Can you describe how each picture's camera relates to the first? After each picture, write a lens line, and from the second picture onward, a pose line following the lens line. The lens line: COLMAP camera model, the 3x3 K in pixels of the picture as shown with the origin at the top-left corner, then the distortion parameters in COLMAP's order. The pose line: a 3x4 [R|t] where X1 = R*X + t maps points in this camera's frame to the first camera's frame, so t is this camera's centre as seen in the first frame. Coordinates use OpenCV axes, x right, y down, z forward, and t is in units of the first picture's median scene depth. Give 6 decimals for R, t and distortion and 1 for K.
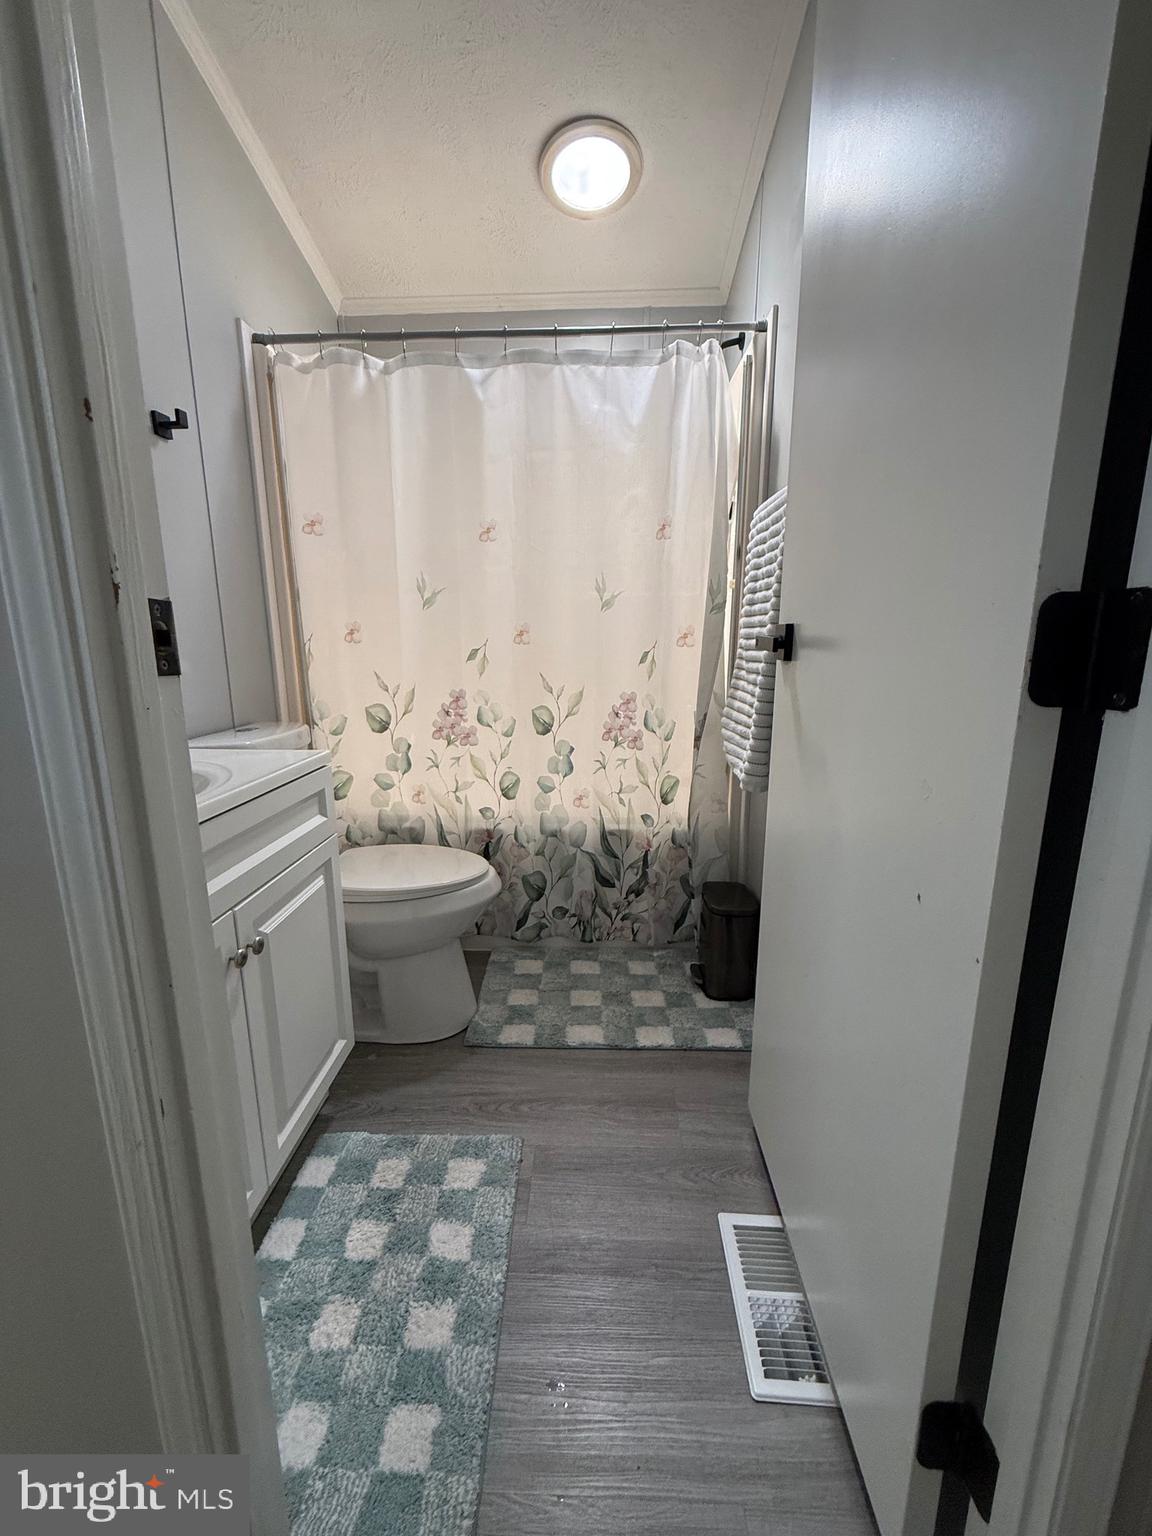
lens RADIAL K [[612.2, 0, 581.0], [0, 612.2, 766.4], [0, 0, 1]] dist [-0.003249, 0.000617]
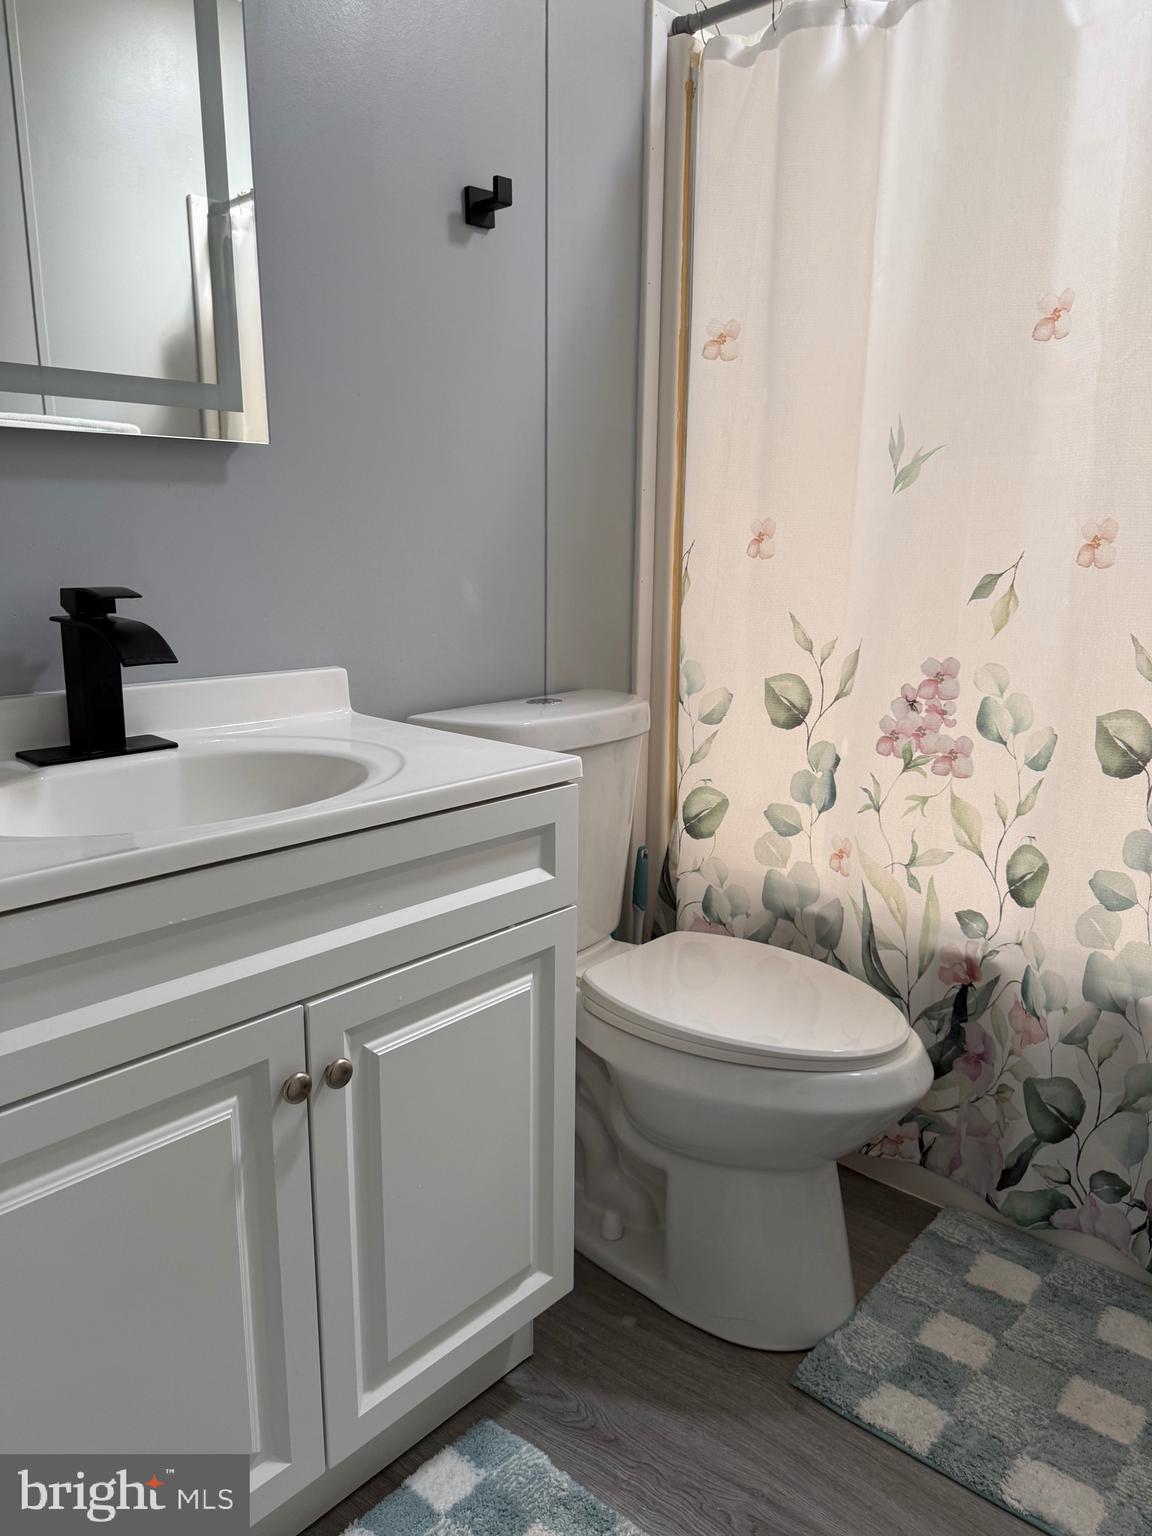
lens RADIAL K [[1087.5, 0, 570.1], [0, 1087.5, 775.5], [0, 0, 1]] dist [0.044399, -0.062827]
pose [[0.760840, 0.145726, -0.632365, 0.132707], [-0.142415, 0.988200, 0.056377, -0.041158], [0.633119, 0.047165, 0.772616, 0.155239]]
